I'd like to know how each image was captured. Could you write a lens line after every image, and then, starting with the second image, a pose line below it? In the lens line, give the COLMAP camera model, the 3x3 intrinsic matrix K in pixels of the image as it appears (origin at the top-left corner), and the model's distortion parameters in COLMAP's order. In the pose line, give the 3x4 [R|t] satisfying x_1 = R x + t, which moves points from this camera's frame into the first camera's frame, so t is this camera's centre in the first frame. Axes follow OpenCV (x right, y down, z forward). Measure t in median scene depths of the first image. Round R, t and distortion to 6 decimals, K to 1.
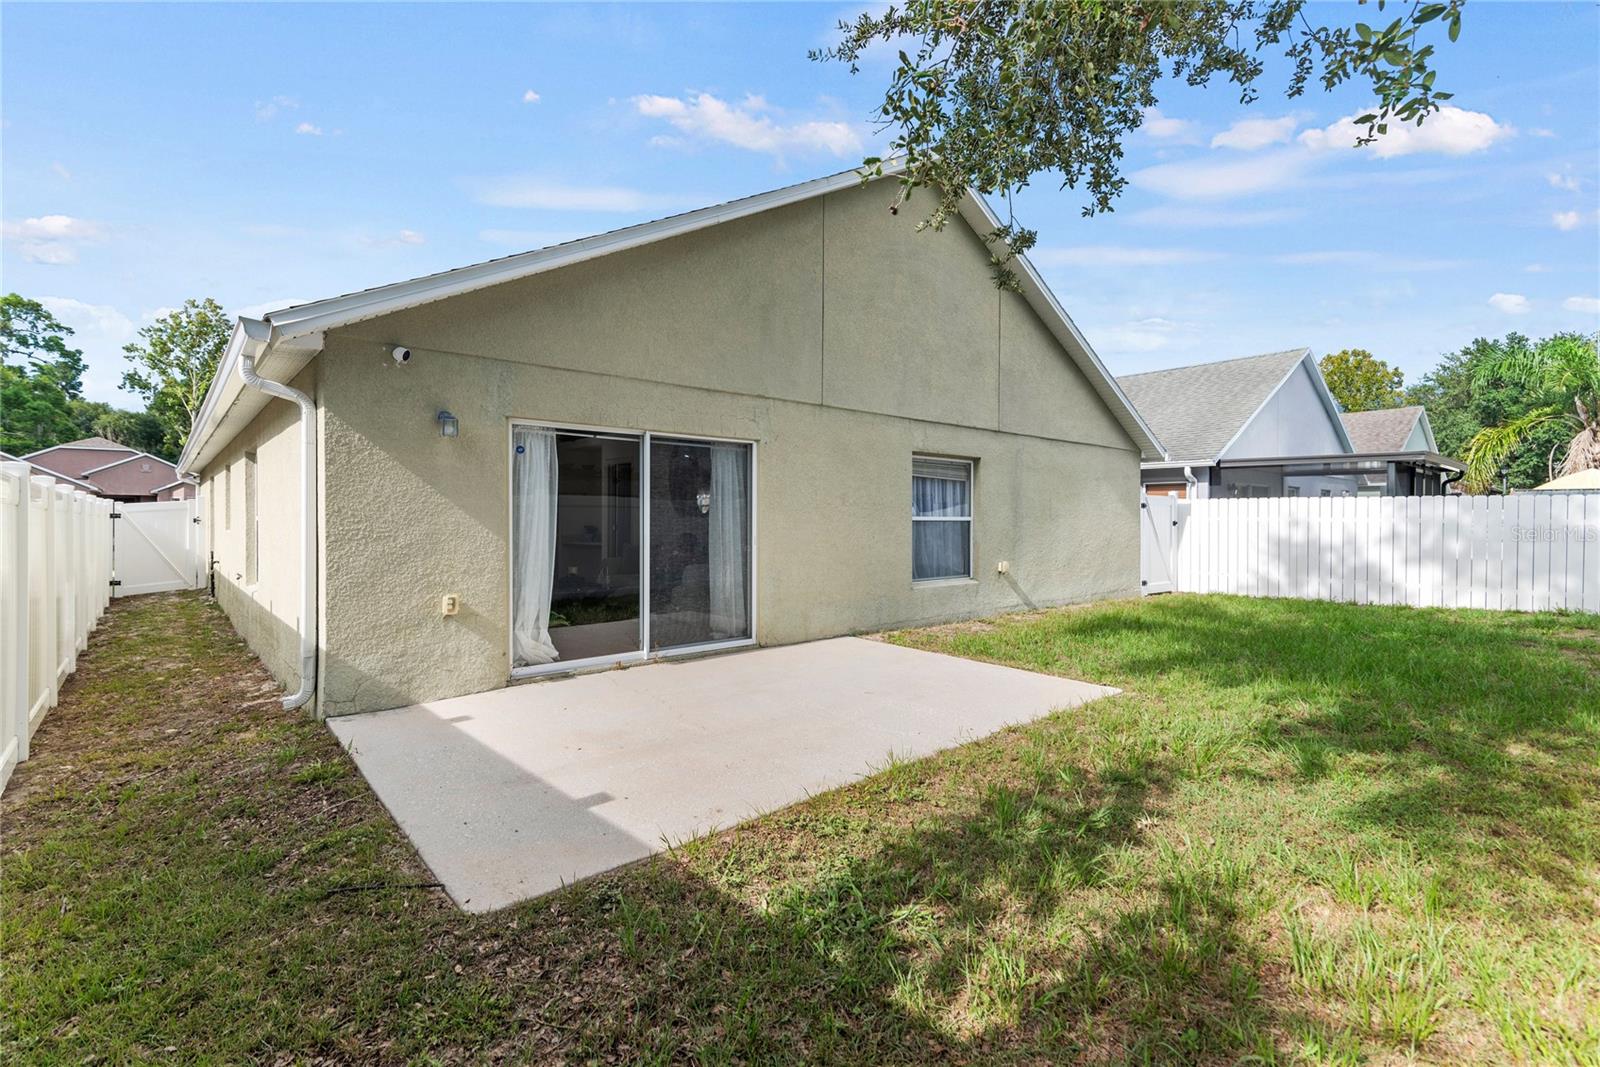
lens RADIAL K [[736.8, 0, 804.0], [0, 736.8, 521.2], [0, 0, 1]] dist [0.001796, 0.000070]
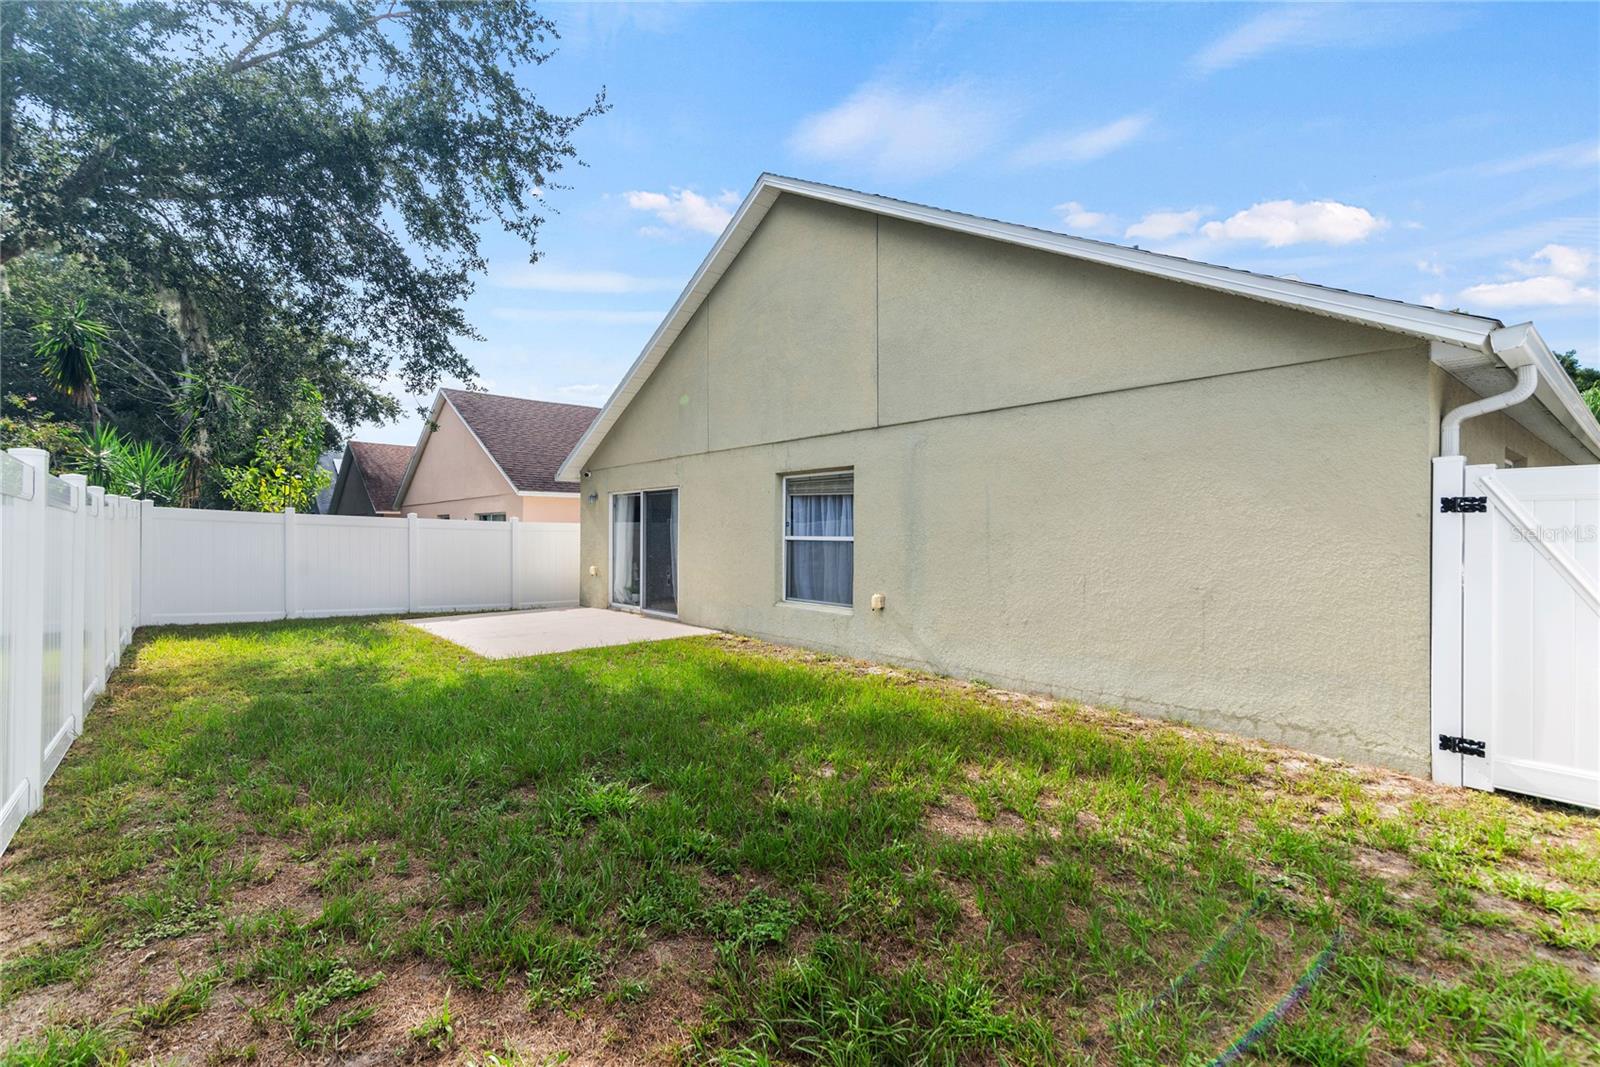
lens RADIAL K [[736.8, 0, 801.1], [0, 736.8, 535.1], [0, 0, 1]] dist [0.001796, 0.000070]
pose [[-0.029855, -0.002431, -0.999551, 1.094928], [-0.010961, 0.999938, -0.002104, -0.004973], [0.999494, 0.010893, -0.029880, 0.984870]]
